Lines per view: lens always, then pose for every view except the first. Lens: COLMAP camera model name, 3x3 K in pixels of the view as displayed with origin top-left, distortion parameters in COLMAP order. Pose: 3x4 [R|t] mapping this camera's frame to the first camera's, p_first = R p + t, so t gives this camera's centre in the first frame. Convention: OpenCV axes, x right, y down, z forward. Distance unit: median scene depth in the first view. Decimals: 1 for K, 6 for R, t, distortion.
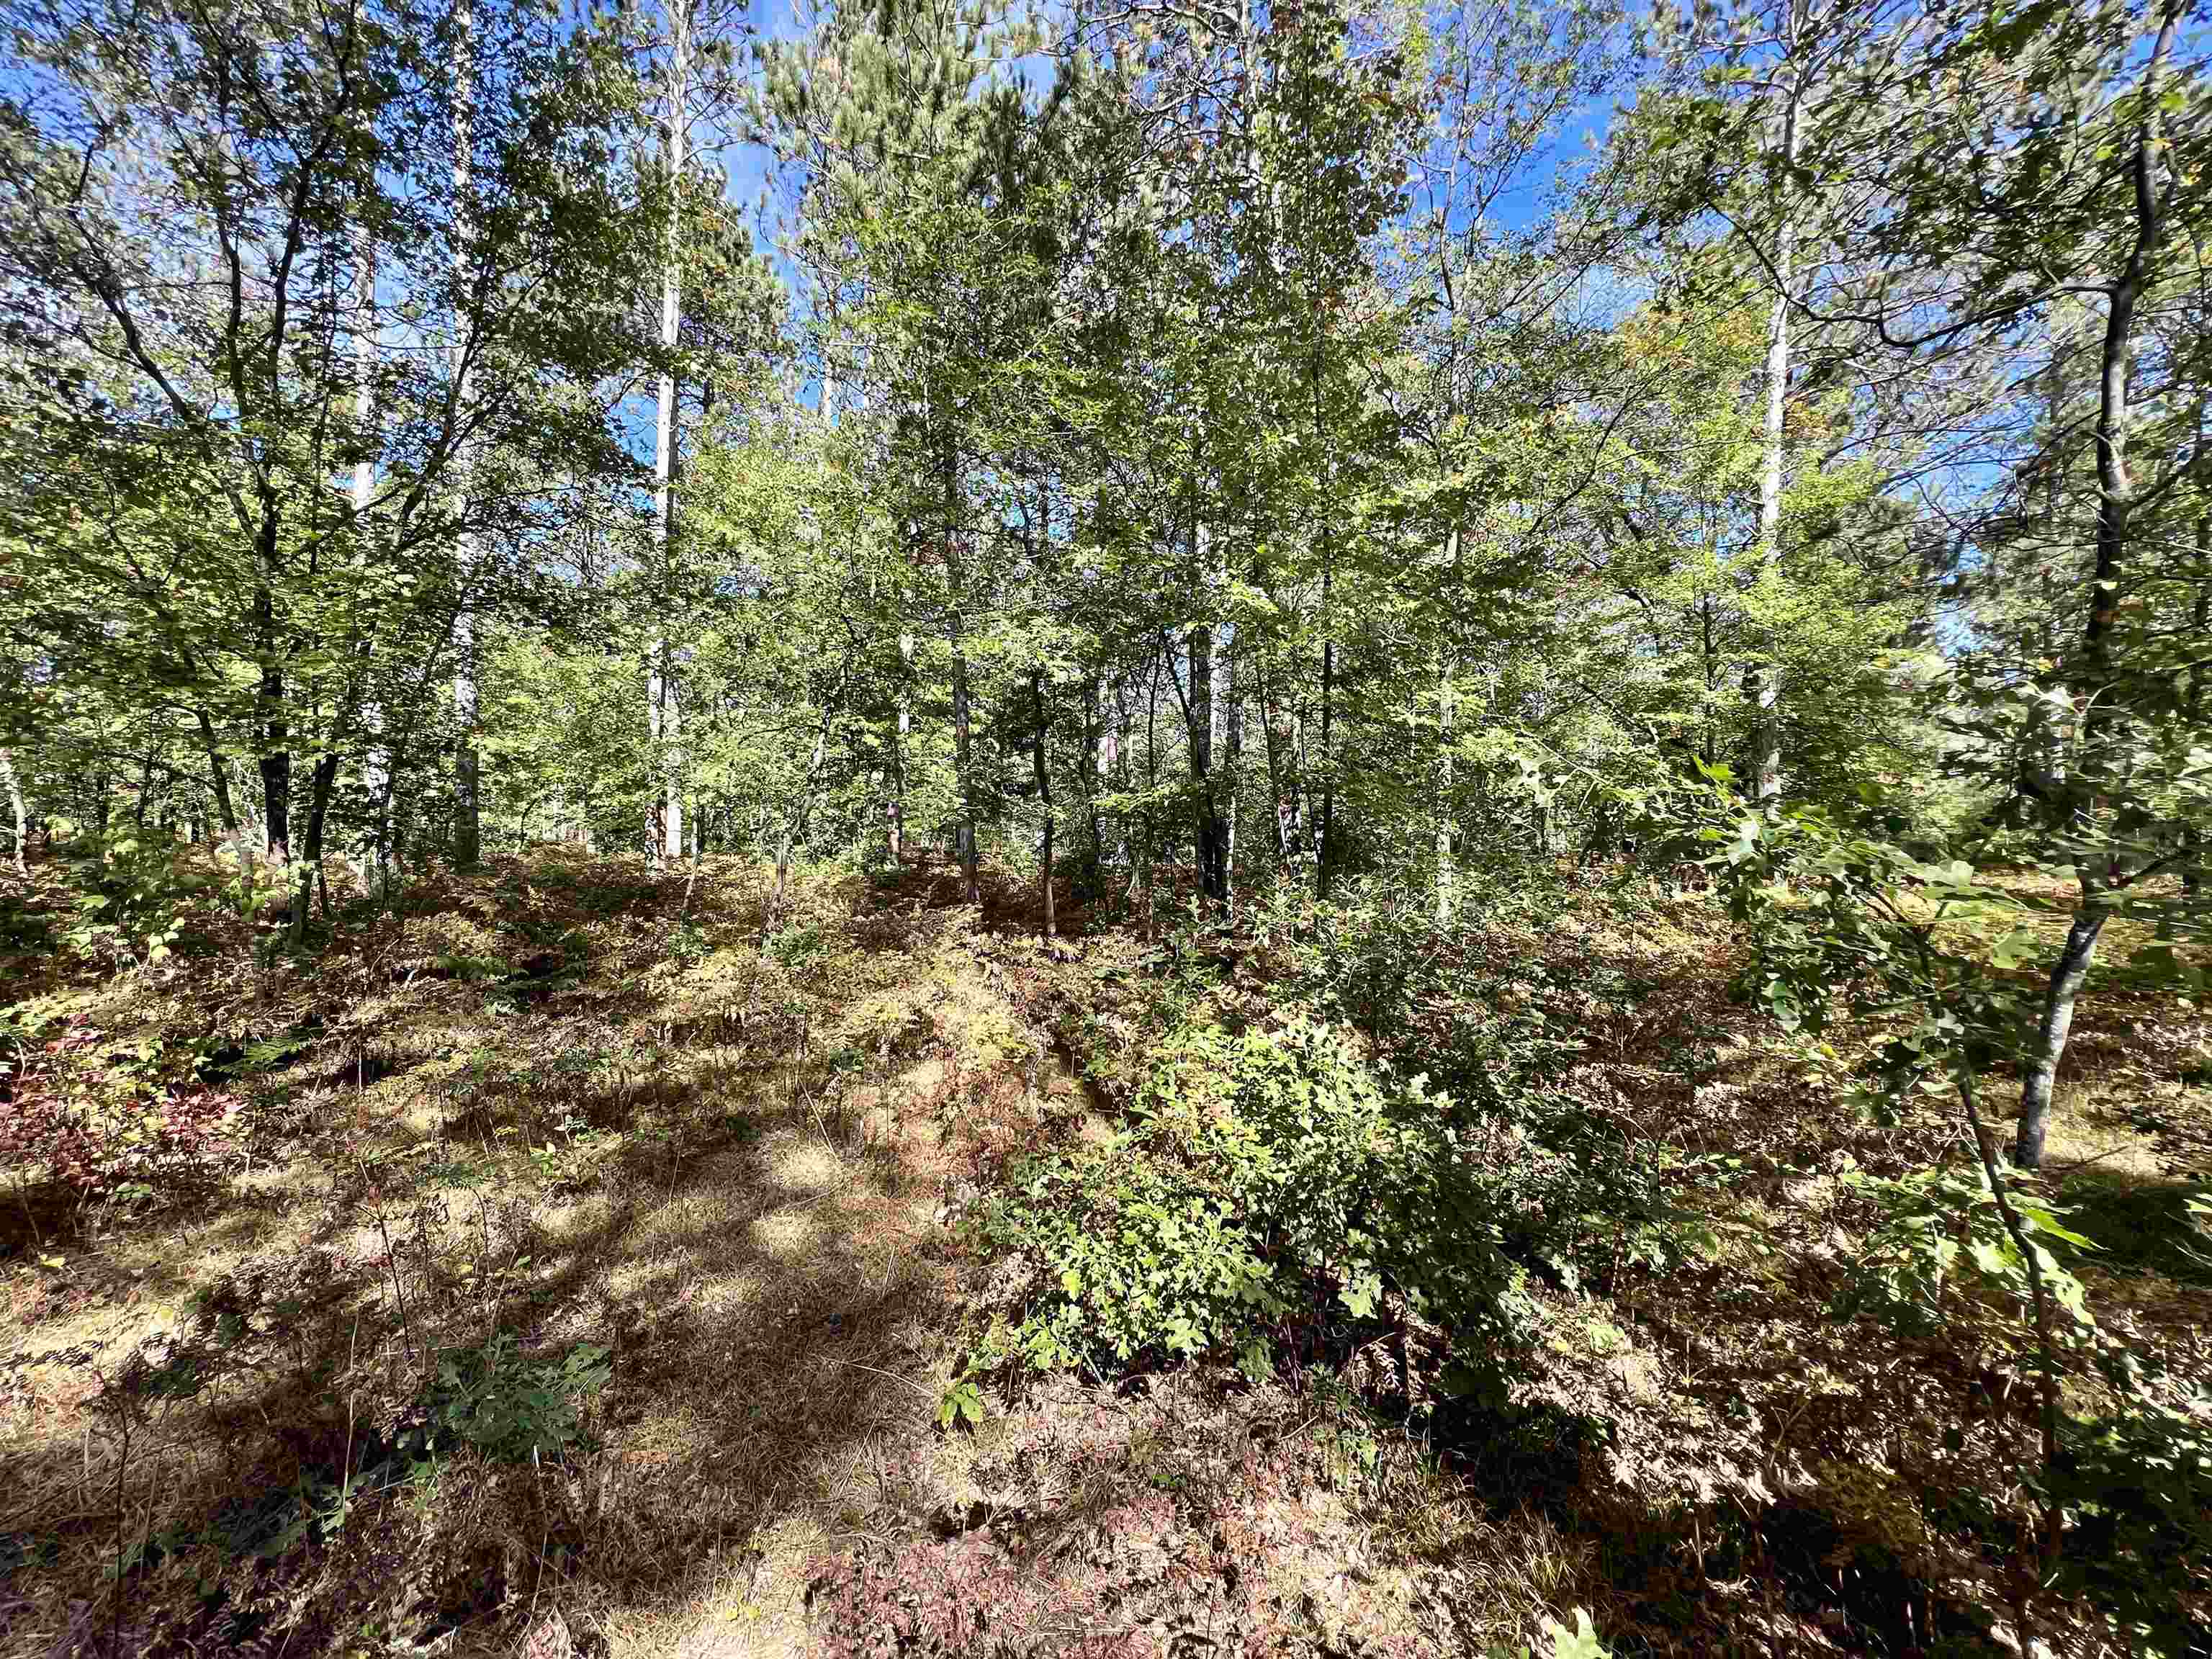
lens RADIAL K [[881.9, 0, 1098.4], [0, 881.9, 832.8], [0, 0, 1]] dist [-0.000889, -0.000191]
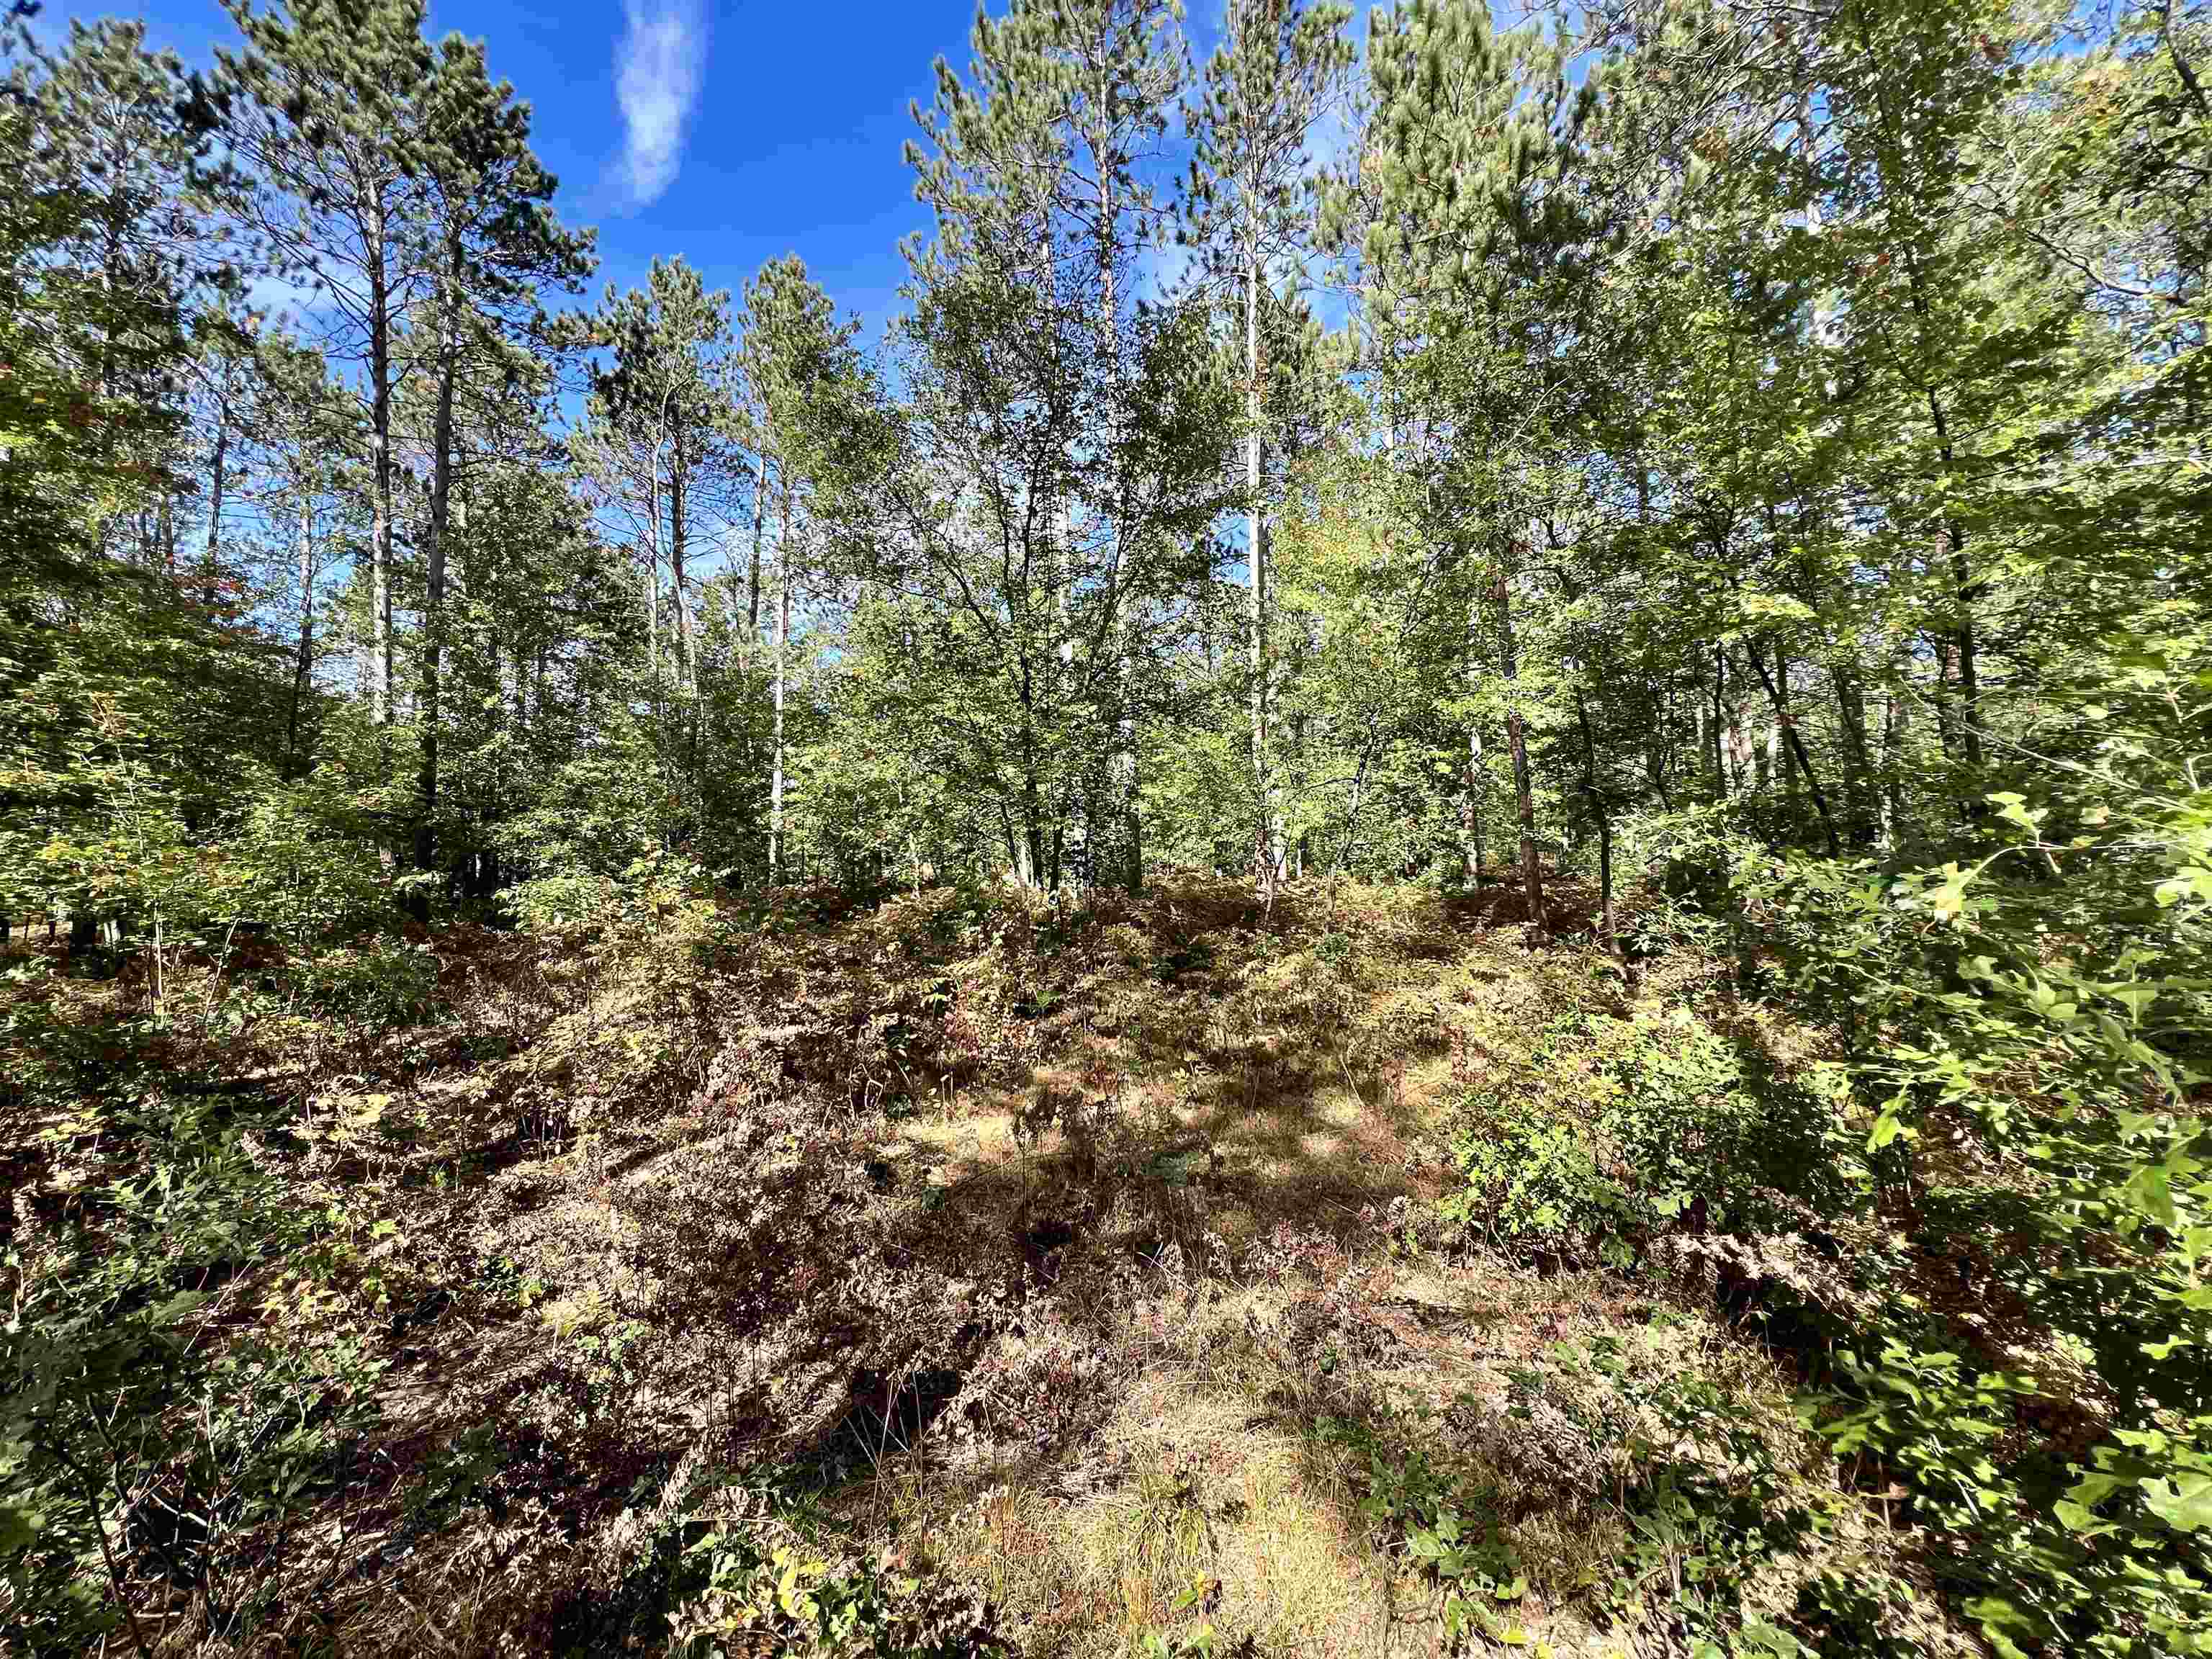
lens RADIAL K [[881.0, 0, 1100.1], [0, 881.0, 829.3], [0, 0, 1]] dist [0.000648, -0.000199]
pose [[0.788379, -0.053816, -0.612831, 0.162340], [0.037827, 0.998522, -0.039022, -0.012491], [0.614026, 0.007583, 0.789250, -0.217577]]
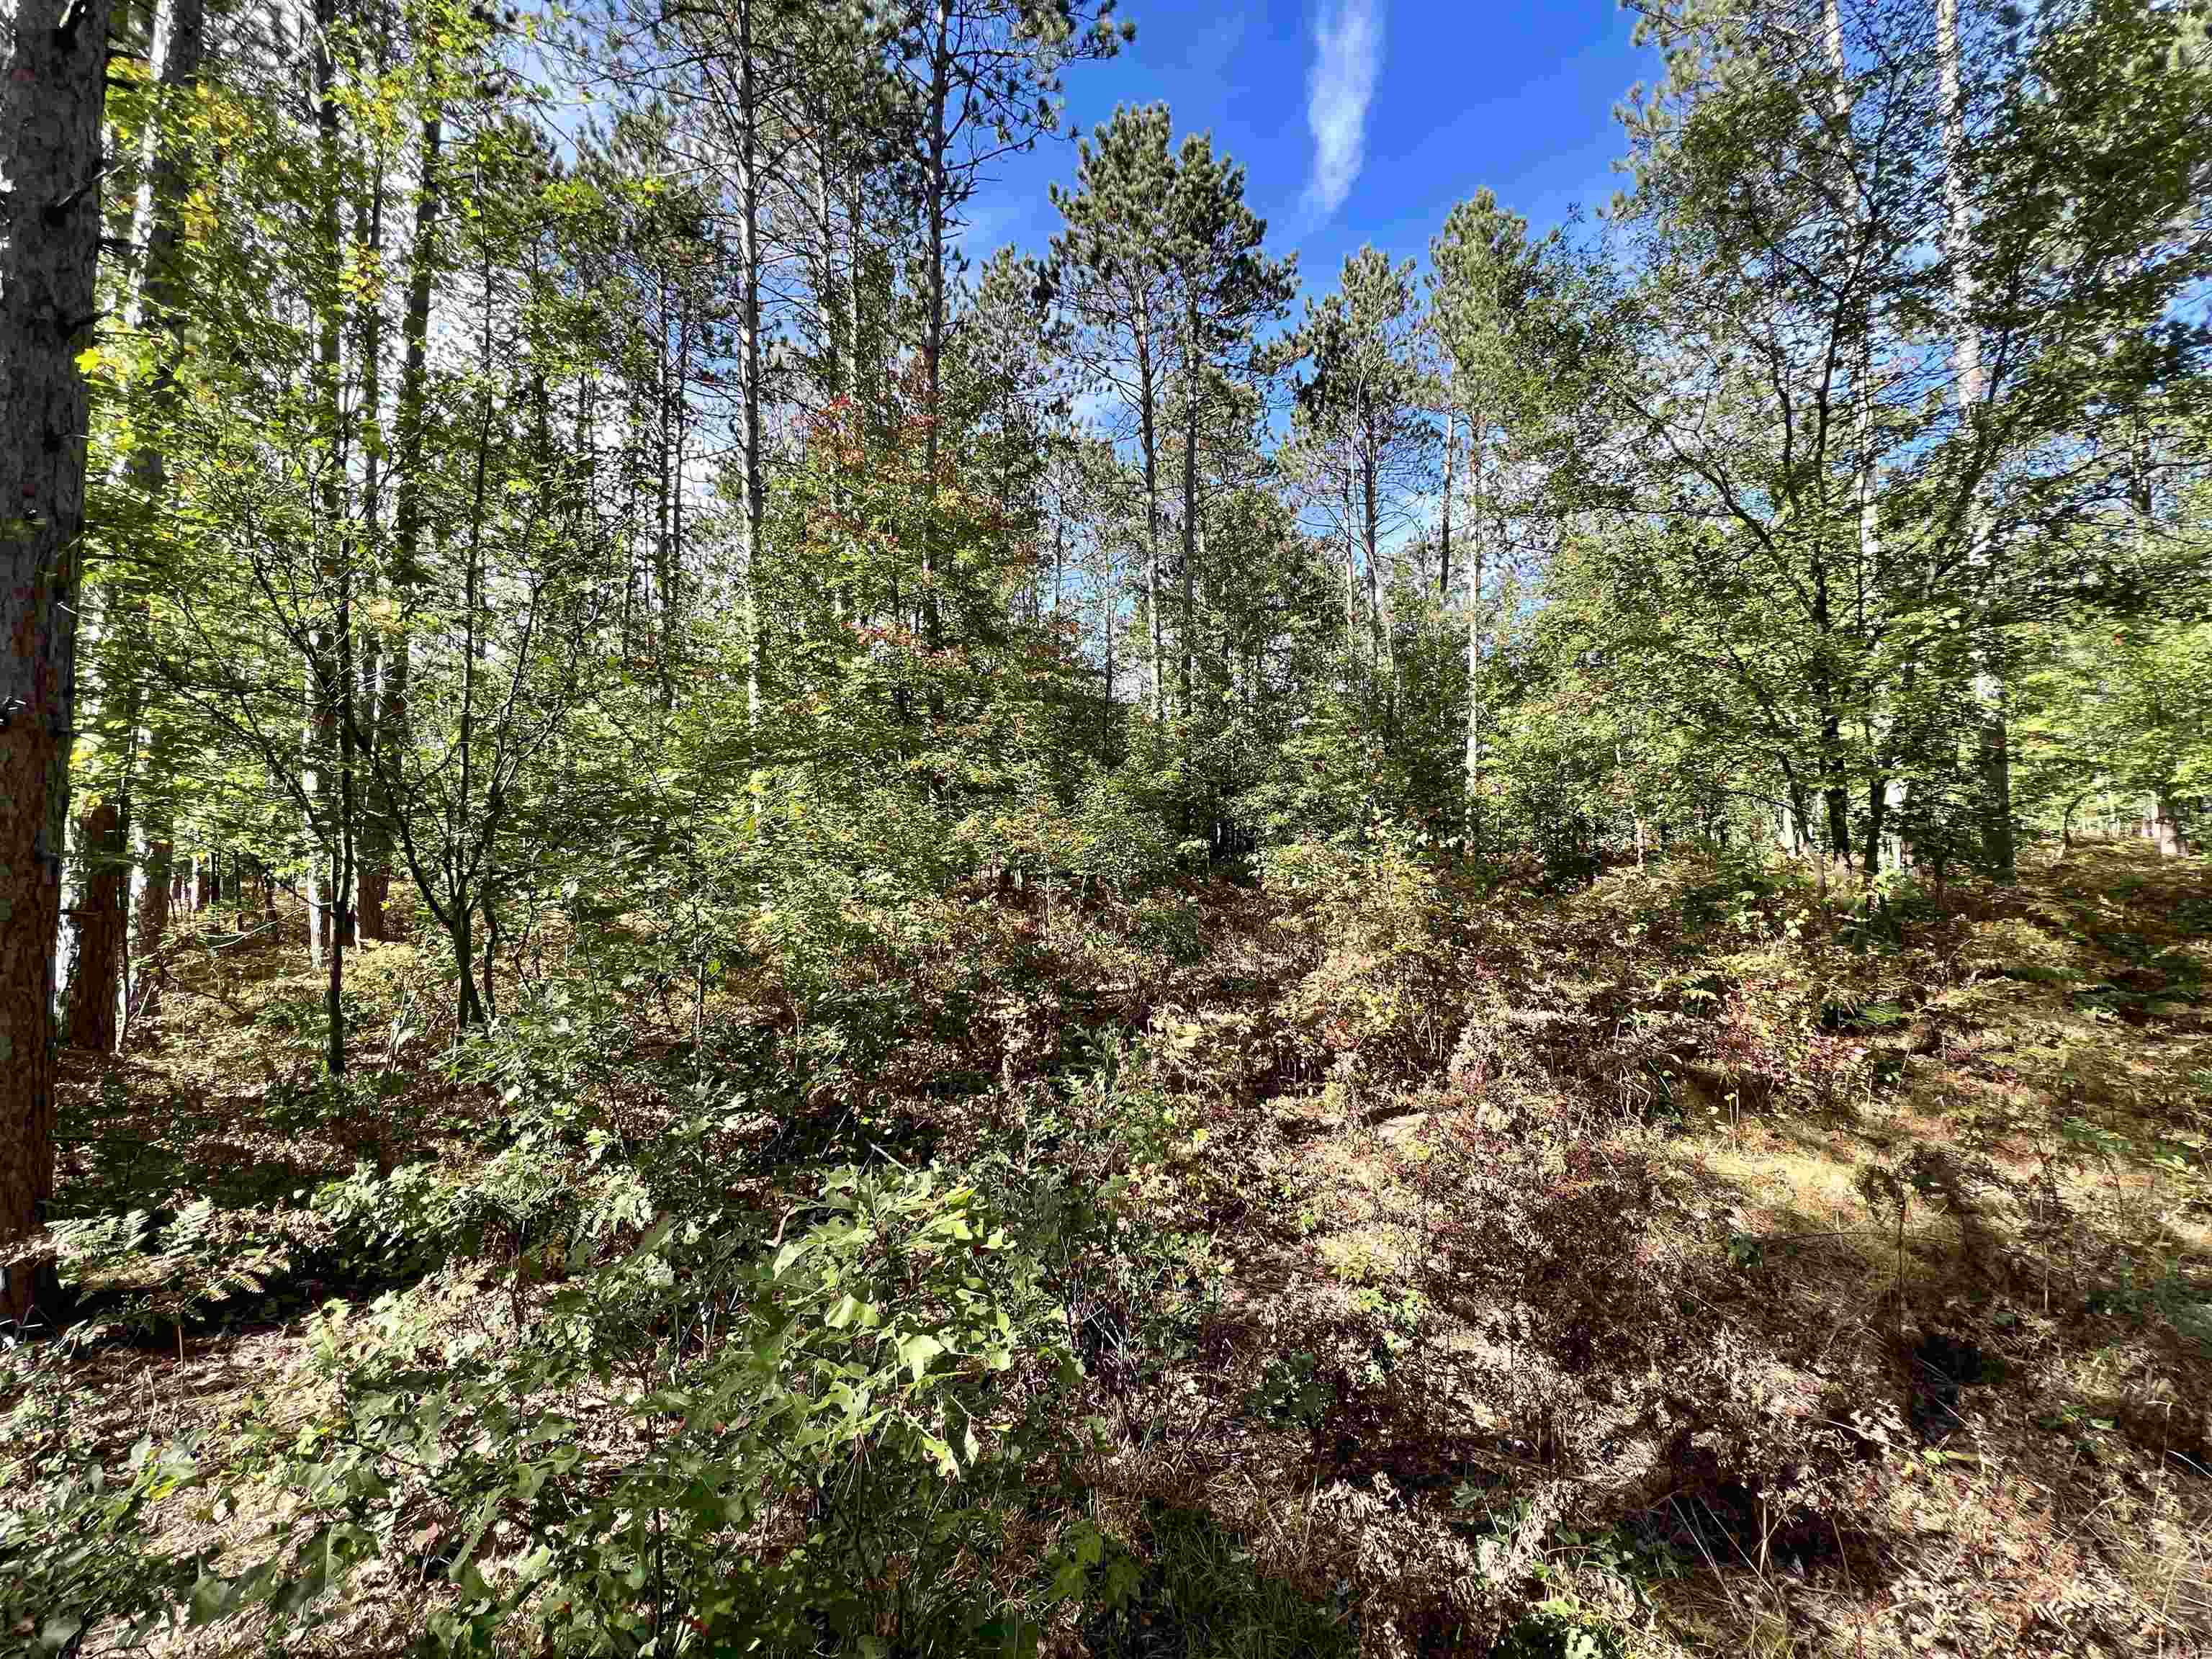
lens RADIAL K [[881.9, 0, 1108.0], [0, 881.9, 829.8], [0, 0, 1]] dist [-0.000889, -0.000191]
pose [[0.173186, -0.031270, -0.984393, 0.105321], [0.026906, 0.999273, -0.027009, -0.015221], [0.984522, -0.021808, 0.173902, -0.233614]]
